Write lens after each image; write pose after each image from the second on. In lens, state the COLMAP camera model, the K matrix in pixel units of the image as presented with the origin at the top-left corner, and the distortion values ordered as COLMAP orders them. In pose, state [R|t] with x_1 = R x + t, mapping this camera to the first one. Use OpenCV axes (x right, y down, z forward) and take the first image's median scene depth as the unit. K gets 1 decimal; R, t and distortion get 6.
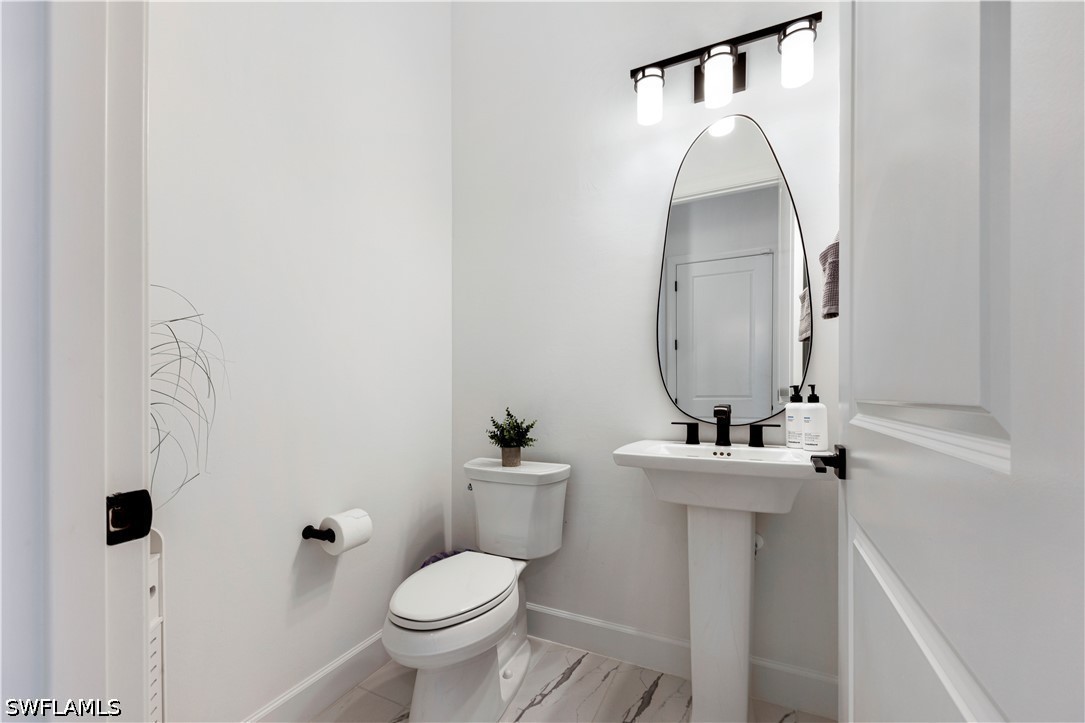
lens RADIAL K [[427.7, 0, 546.9], [0, 427.7, 387.5], [0, 0, 1]] dist [-0.001913, -0.000761]
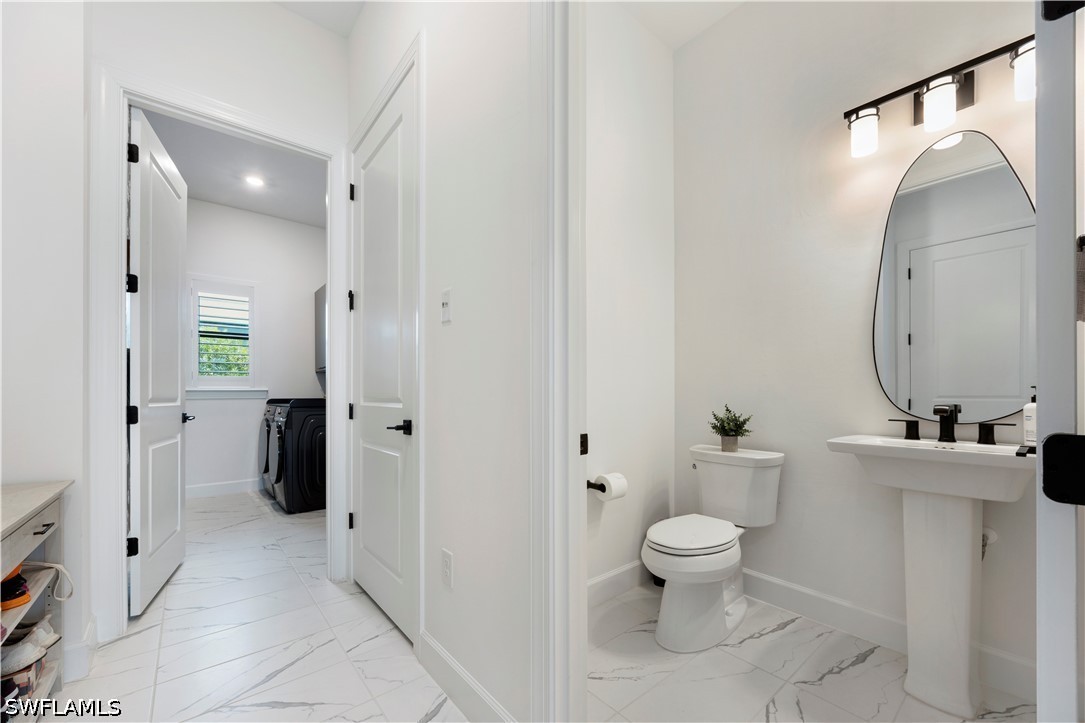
lens RADIAL K [[427.7, 0, 546.9], [0, 427.7, 387.5], [0, 0, 1]] dist [-0.001913, -0.000761]
pose [[0.909432, -0.001854, -0.415848, -0.055958], [0.003369, 0.999990, 0.002910, -0.007543], [0.415839, -0.004048, 0.909429, -0.386074]]
